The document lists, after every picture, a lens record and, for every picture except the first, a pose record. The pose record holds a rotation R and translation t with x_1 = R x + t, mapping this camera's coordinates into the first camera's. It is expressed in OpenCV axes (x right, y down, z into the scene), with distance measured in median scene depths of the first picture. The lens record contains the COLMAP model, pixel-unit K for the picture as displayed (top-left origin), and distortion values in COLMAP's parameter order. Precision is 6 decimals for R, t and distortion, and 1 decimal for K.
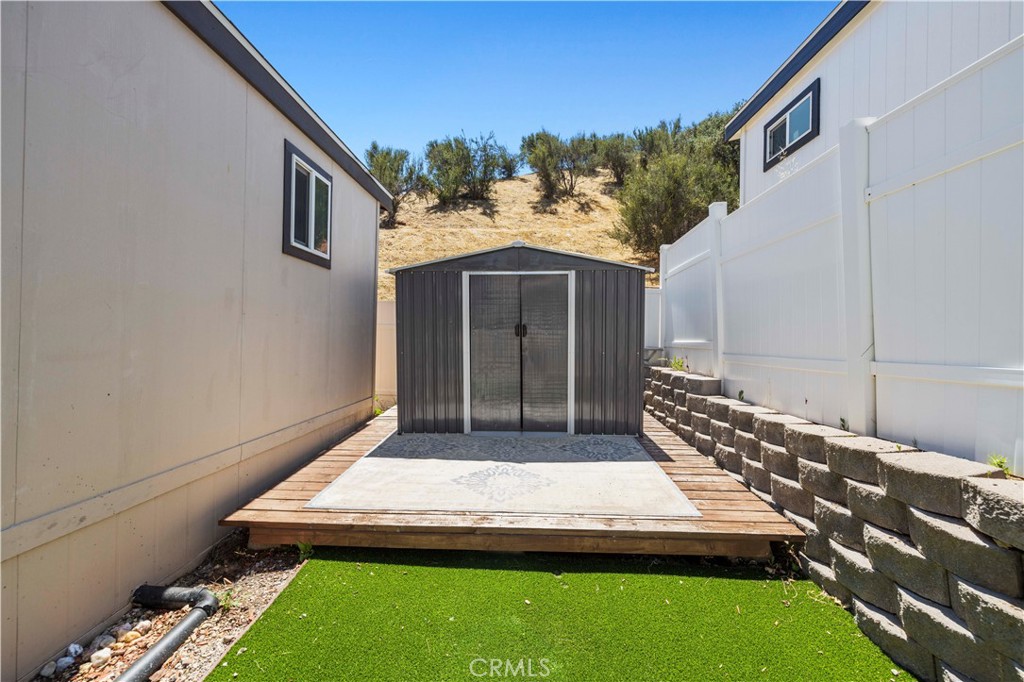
lens RADIAL K [[442.3, 0, 512.1], [0, 442.3, 339.1], [0, 0, 1]] dist [0.015294, -0.000008]
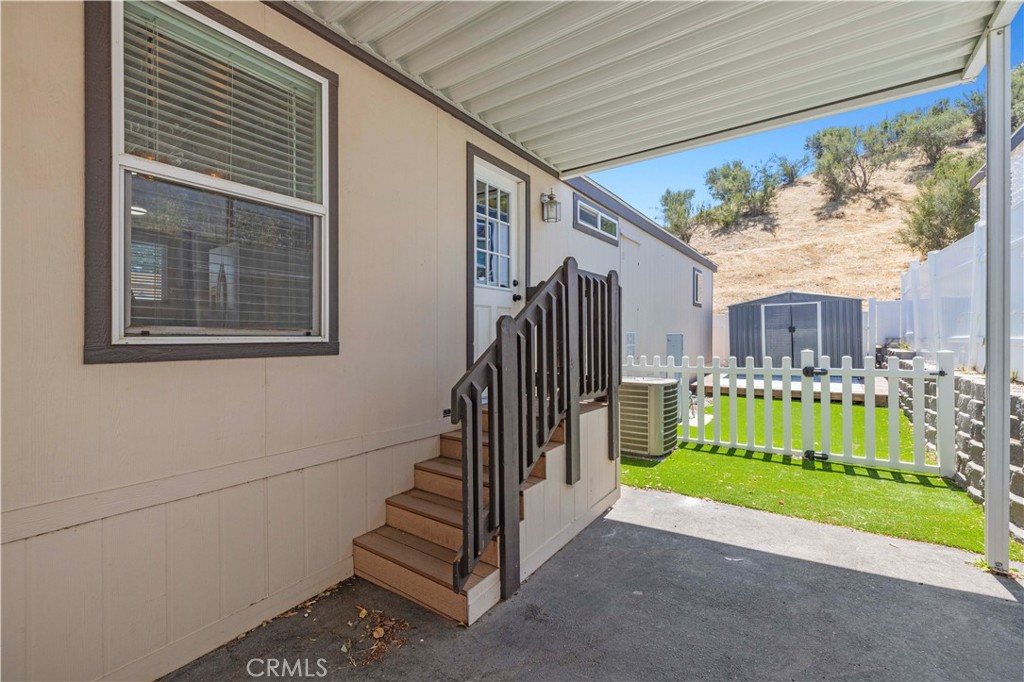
lens RADIAL K [[442.3, 0, 519.2], [0, 442.3, 336.2], [0, 0, 1]] dist [0.015294, -0.000008]
pose [[0.844041, -0.020628, -0.535882, 0.011517], [0.015155, 0.999778, -0.014615, 0.004847], [0.536065, 0.004214, 0.844166, -0.308051]]
